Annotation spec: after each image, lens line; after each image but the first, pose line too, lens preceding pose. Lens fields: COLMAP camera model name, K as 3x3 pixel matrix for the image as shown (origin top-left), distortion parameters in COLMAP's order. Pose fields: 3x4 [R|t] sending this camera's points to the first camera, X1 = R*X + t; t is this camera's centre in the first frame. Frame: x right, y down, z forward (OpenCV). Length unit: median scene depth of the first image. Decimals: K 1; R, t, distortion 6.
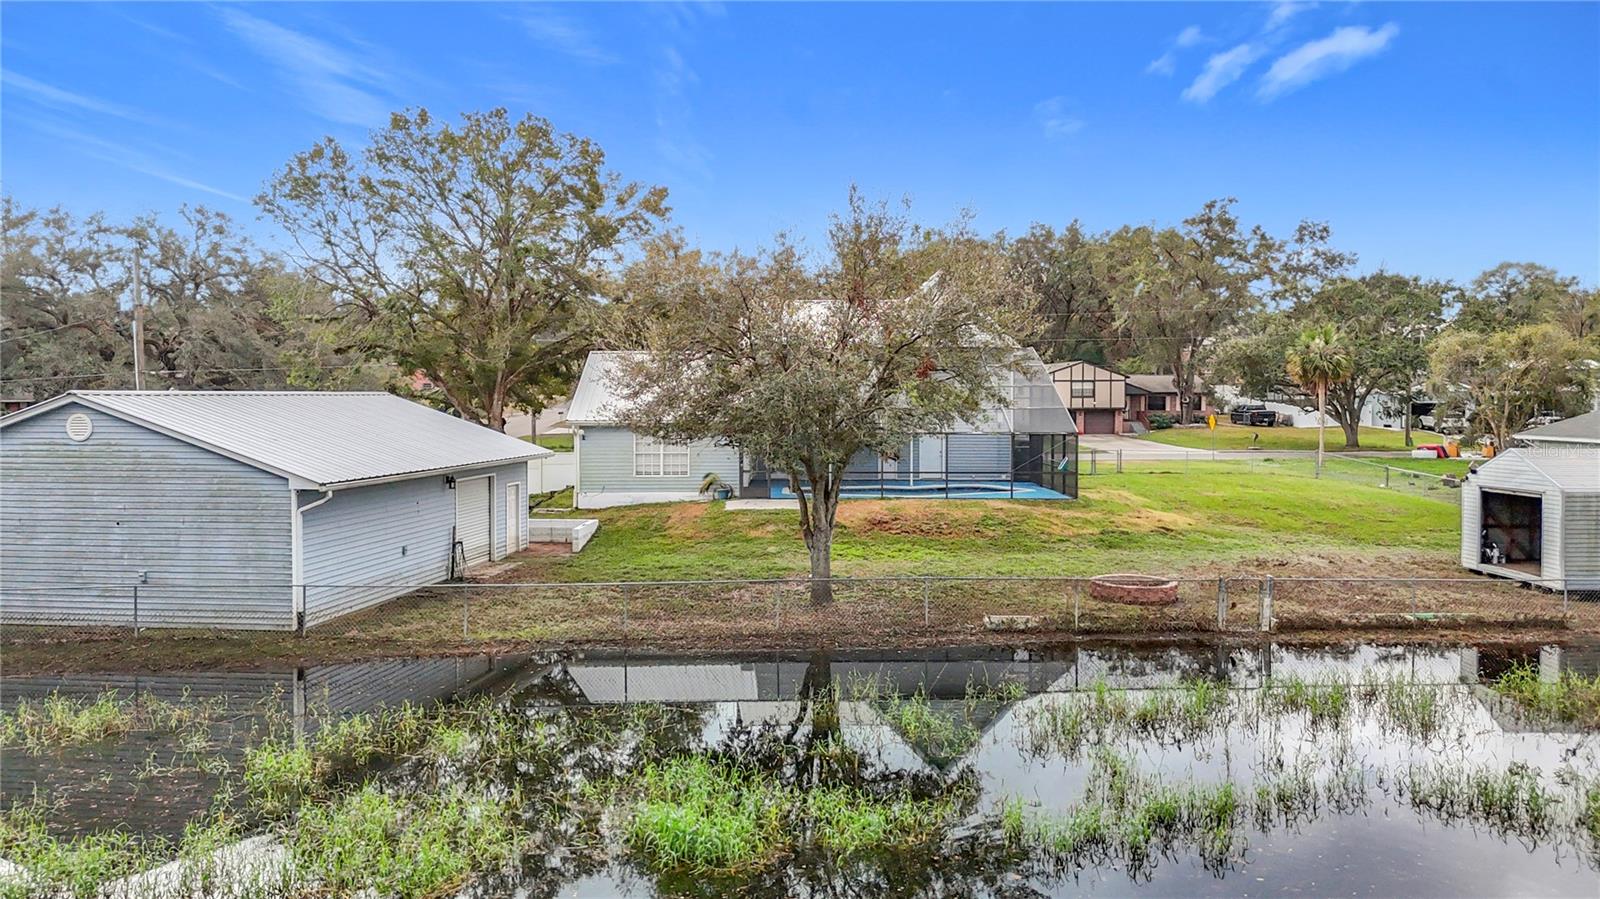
lens RADIAL K [[1180.9, 0, 792.9], [0, 1180.9, 451.6], [0, 0, 1]] dist [0.075210, -0.075830]
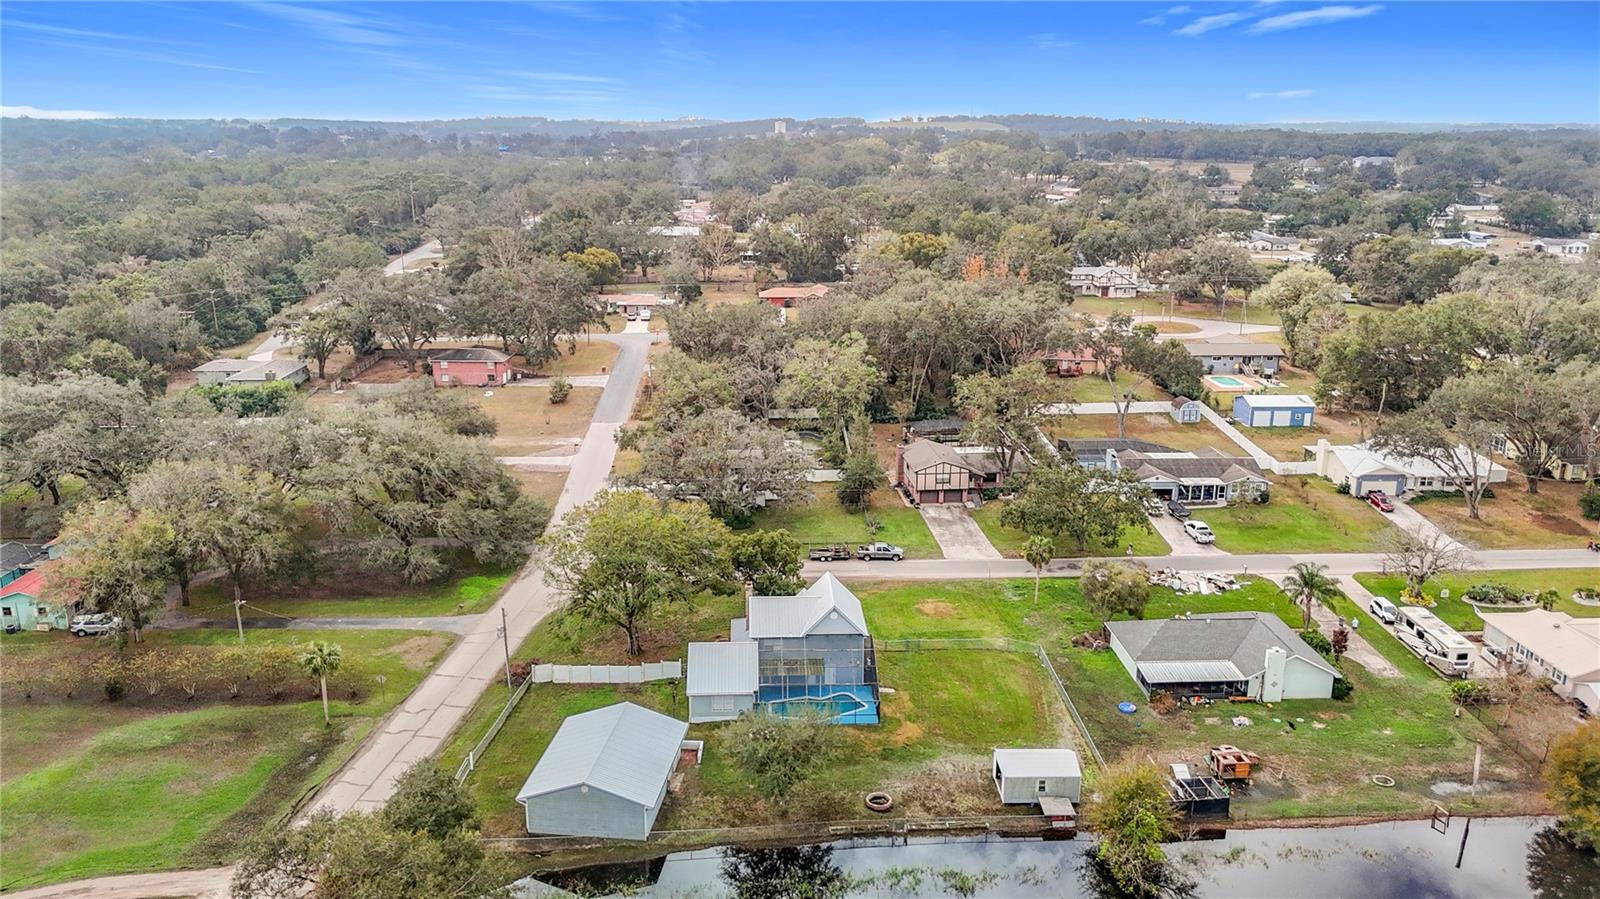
lens RADIAL K [[1185.9, 0, 797.0], [0, 1185.9, 437.4], [0, 0, 1]] dist [0.085723, -0.129448]
pose [[0.999180, -0.005967, 0.040058, -0.021695], [-0.002444, 0.978399, 0.206710, -0.447182], [-0.040426, -0.206639, 0.977582, -0.579591]]
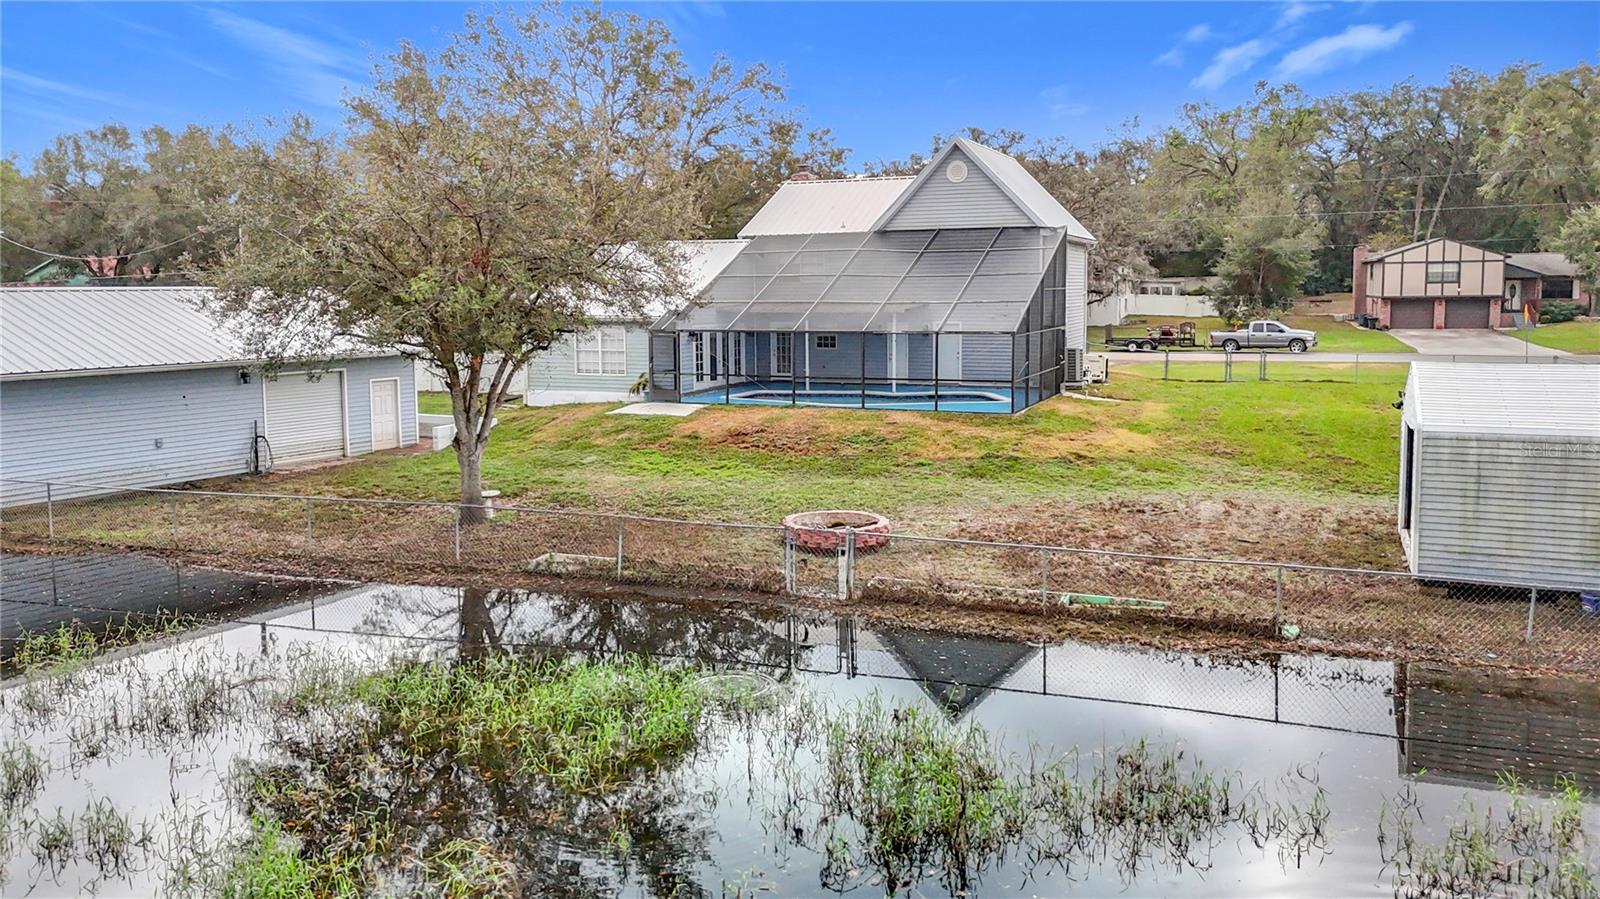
lens RADIAL K [[1185.9, 0, 797.0], [0, 1185.9, 437.4], [0, 0, 1]] dist [0.085723, -0.129448]
pose [[0.920889, 0.042088, -0.387547, 0.162176], [-0.010832, 0.996534, 0.082483, -0.003732], [0.389675, -0.071760, 0.918152, 0.074018]]
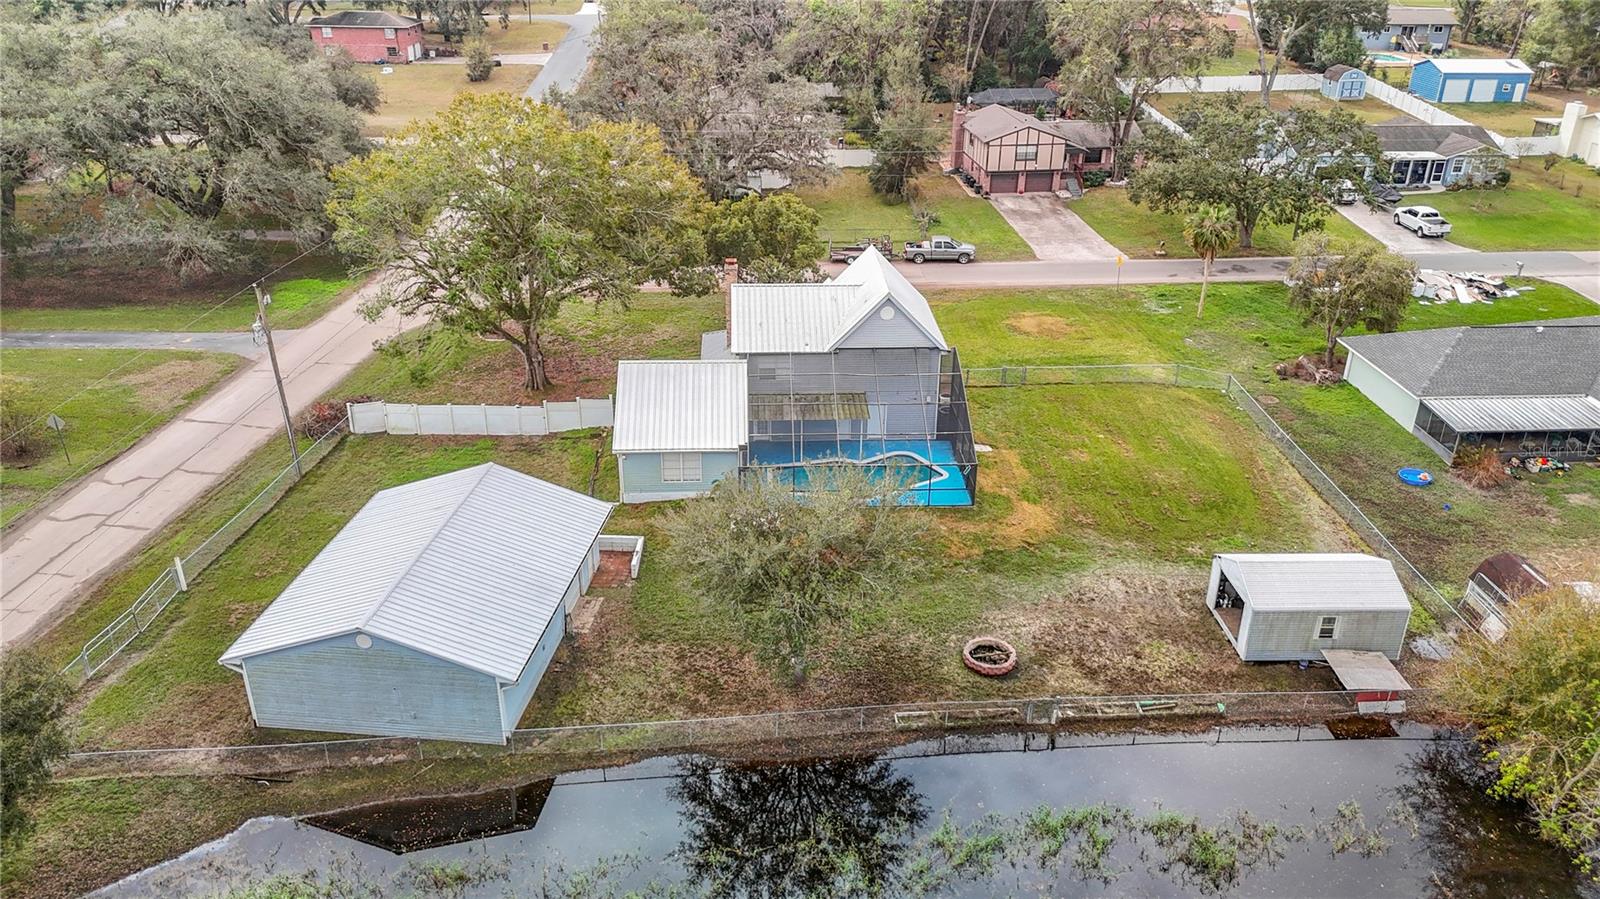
lens RADIAL K [[1171.5, 0, 805.9], [0, 1171.5, 460.7], [0, 0, 1]] dist [0.123962, -0.179044]
pose [[0.998877, -0.012228, 0.045775, -0.013160], [-0.006802, 0.919103, 0.393959, -0.222626], [-0.046889, -0.393828, 0.917987, -0.109002]]
